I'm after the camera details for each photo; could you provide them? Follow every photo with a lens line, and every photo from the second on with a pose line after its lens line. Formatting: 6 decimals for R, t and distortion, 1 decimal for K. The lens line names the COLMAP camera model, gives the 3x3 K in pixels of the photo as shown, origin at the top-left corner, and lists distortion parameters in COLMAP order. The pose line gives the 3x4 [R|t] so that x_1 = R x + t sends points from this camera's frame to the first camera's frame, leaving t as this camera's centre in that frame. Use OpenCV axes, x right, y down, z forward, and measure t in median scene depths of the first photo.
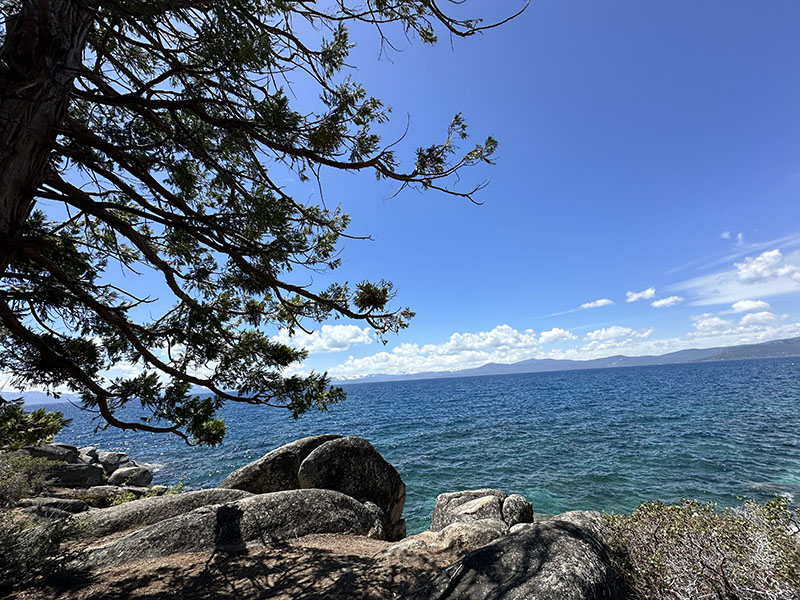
lens RADIAL K [[320.8, 0, 404.3], [0, 320.8, 300.5], [0, 0, 1]] dist [-0.001626, 0.000060]
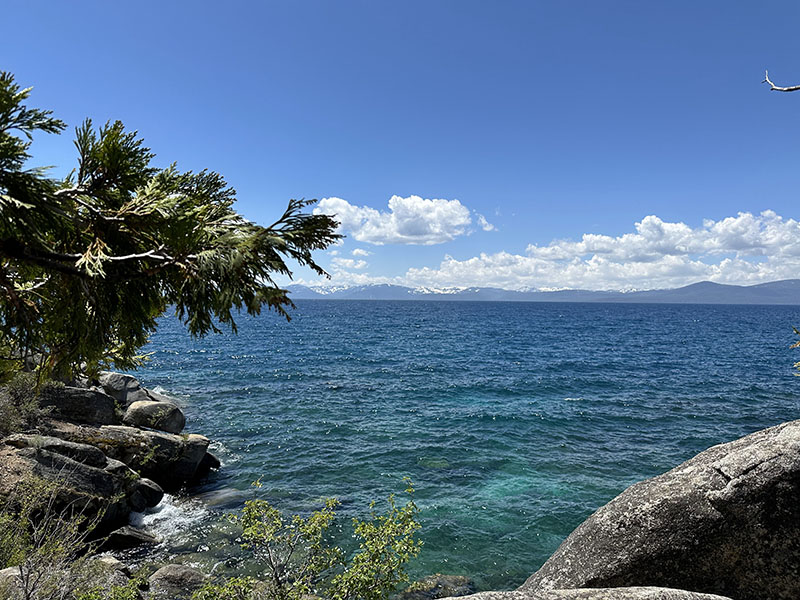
lens RADIAL K [[567.7, 0, 400.0], [0, 567.7, 300.0], [0, 0, 1]] dist [0.007599, -0.003574]
pose [[0.972252, 0.071796, -0.222647, -0.891188], [-0.014887, 0.968800, 0.247397, 0.325343], [0.233463, -0.237218, 0.942986, 0.733440]]
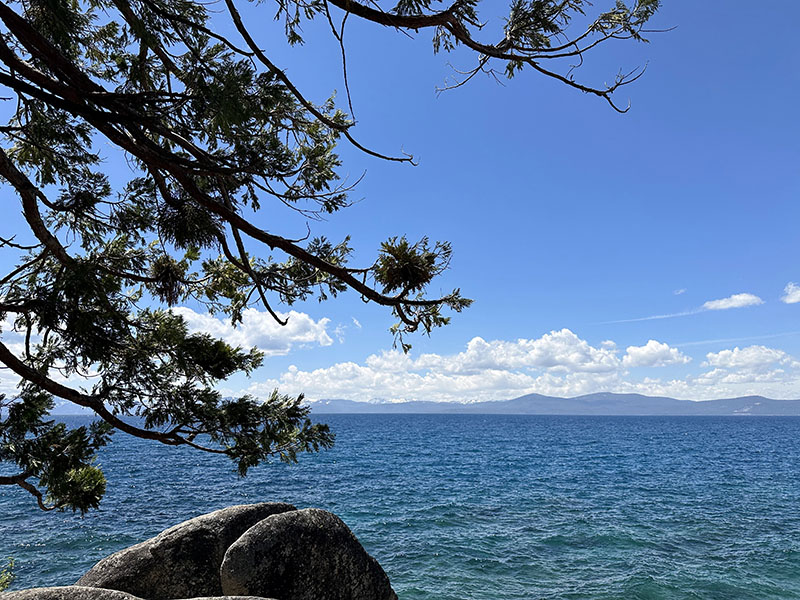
lens RADIAL K [[567.7, 0, 400.0], [0, 567.7, 300.0], [0, 0, 1]] dist [0.007599, -0.003574]
pose [[0.997324, 0.070130, 0.020678, -0.098187], [-0.070996, 0.996478, 0.044629, 0.001713], [-0.017475, -0.045978, 0.998790, 0.018102]]
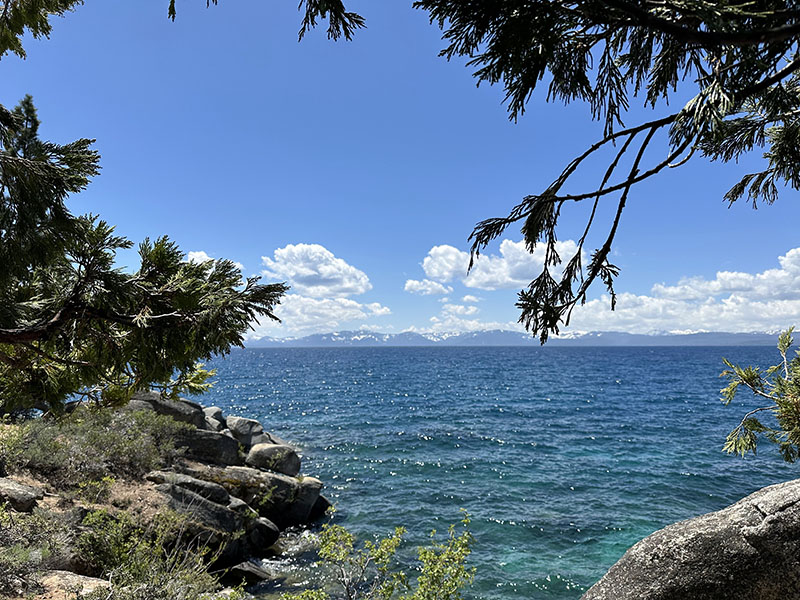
lens RADIAL K [[573.1, 0, 400.0], [0, 573.1, 300.0], [0, 0, 1]] dist [-0.001934, -0.004953]
pose [[0.909367, 0.025599, -0.415206, -0.771868], [0.047334, 0.985255, 0.164413, 0.304546], [0.413293, -0.169165, 0.894747, 0.662178]]
